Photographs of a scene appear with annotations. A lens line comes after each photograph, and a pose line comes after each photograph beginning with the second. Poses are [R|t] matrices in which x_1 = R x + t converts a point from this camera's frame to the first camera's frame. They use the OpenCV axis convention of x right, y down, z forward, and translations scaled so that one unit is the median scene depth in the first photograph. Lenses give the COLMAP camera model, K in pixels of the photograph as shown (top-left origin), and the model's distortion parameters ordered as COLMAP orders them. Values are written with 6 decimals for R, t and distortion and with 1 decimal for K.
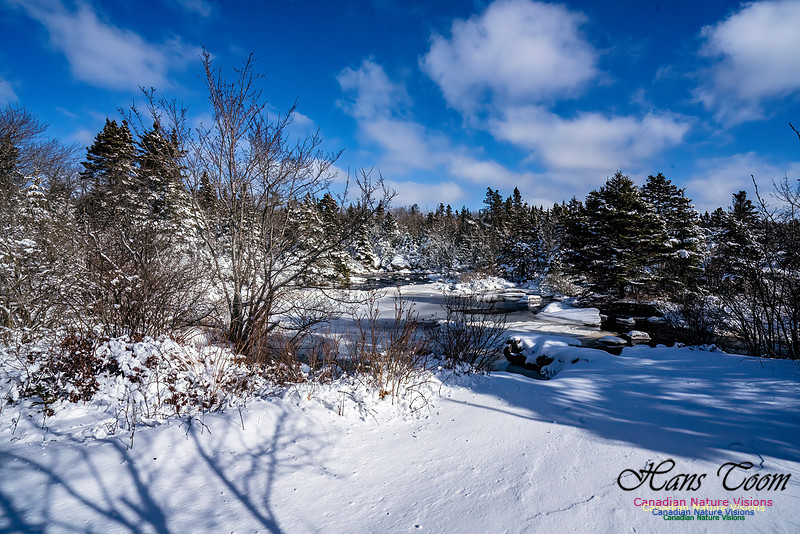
lens RADIAL K [[372.4, 0, 394.4], [0, 372.4, 265.5], [0, 0, 1]] dist [-0.051990, 0.015869]
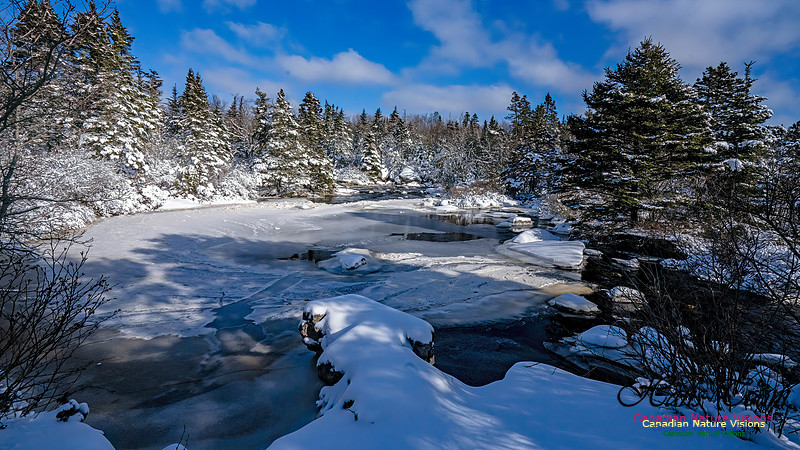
lens RADIAL K [[370.5, 0, 398.1], [0, 370.5, 226.0], [0, 0, 1]] dist [-0.041119, 0.009277]
pose [[0.995131, 0.036237, -0.091662, 0.123552], [-0.024544, 0.991775, 0.125618, 0.005278], [0.095460, -0.122756, 0.987835, 0.138188]]
